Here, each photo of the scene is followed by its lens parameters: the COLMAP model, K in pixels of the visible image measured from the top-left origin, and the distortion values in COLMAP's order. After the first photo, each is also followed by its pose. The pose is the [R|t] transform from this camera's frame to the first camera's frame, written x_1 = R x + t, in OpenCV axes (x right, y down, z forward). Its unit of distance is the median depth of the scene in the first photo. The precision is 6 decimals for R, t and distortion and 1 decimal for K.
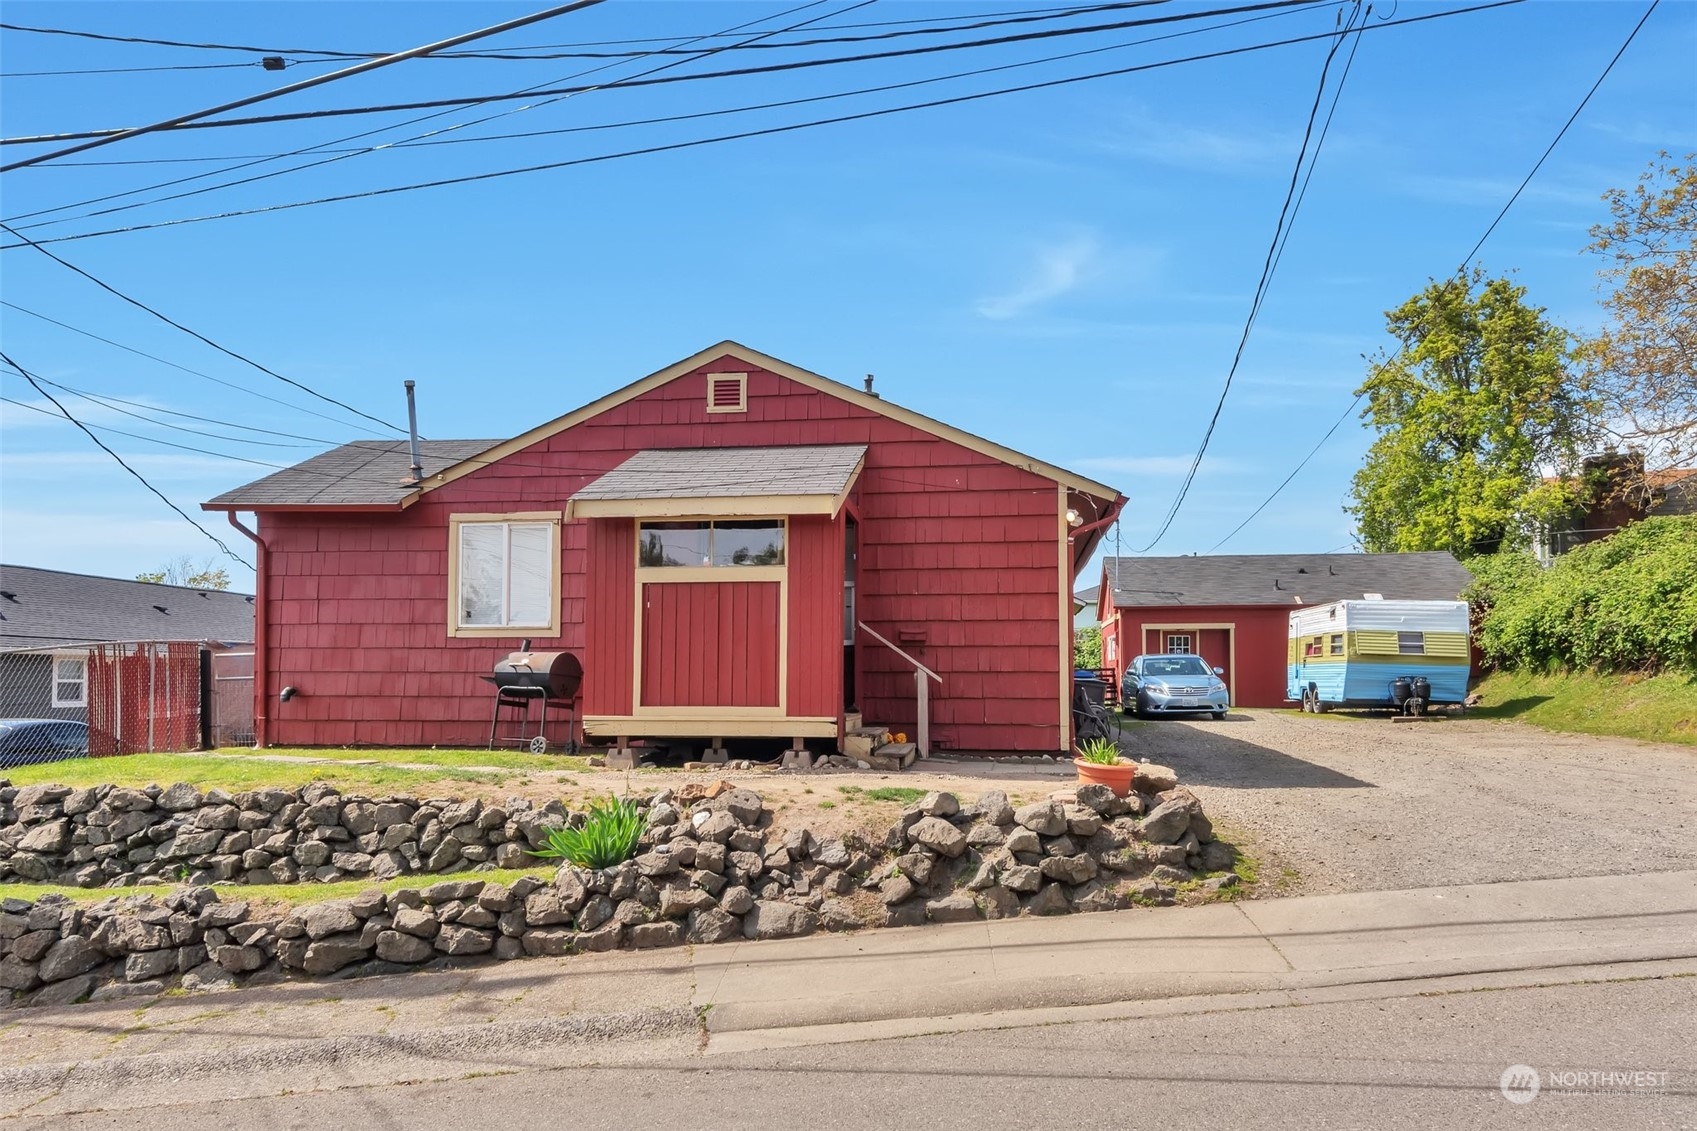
lens RADIAL K [[1141.5, 0, 851.9], [0, 1141.5, 577.1], [0, 0, 1]] dist [0.048633, -0.009045]
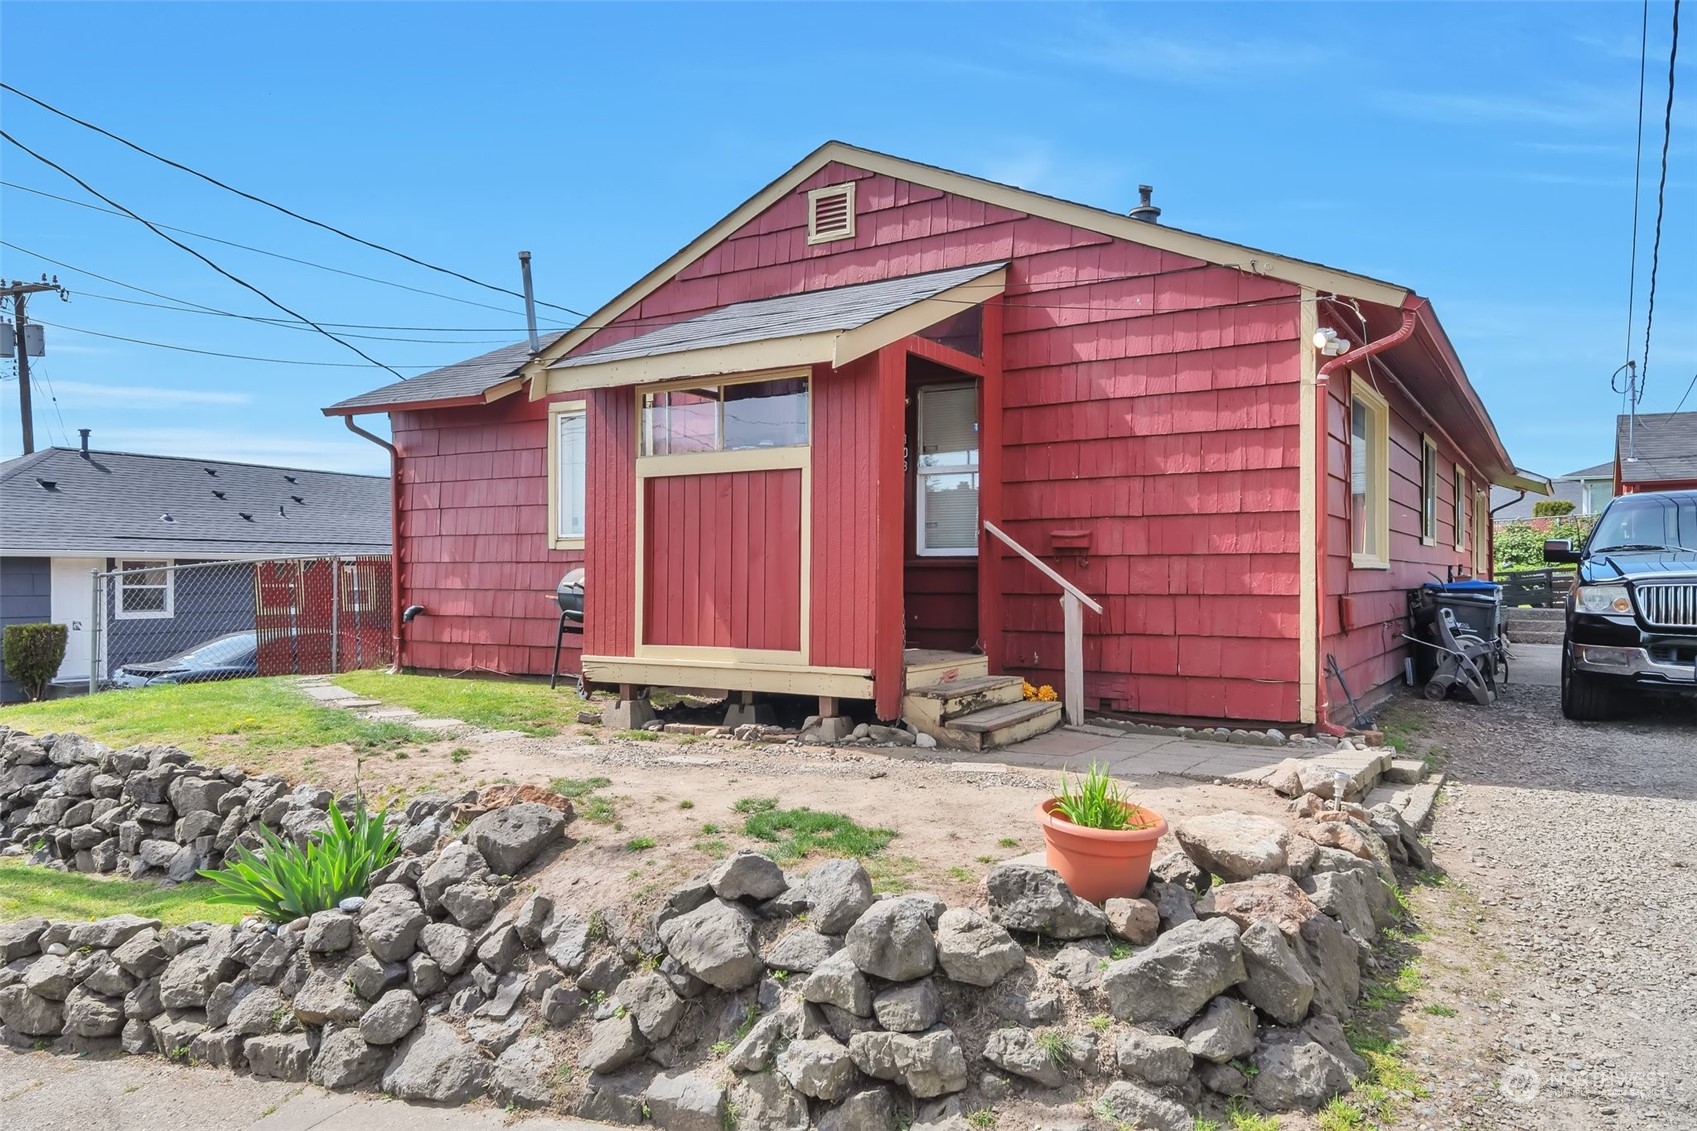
lens RADIAL K [[1141.5, 0, 845.8], [0, 1141.5, 553.8], [0, 0, 1]] dist [0.048633, -0.009045]
pose [[0.914003, -0.010707, -0.405566, 0.238013], [0.040247, 0.997114, 0.064379, 0.011967], [0.403706, -0.075165, 0.911796, 0.384897]]
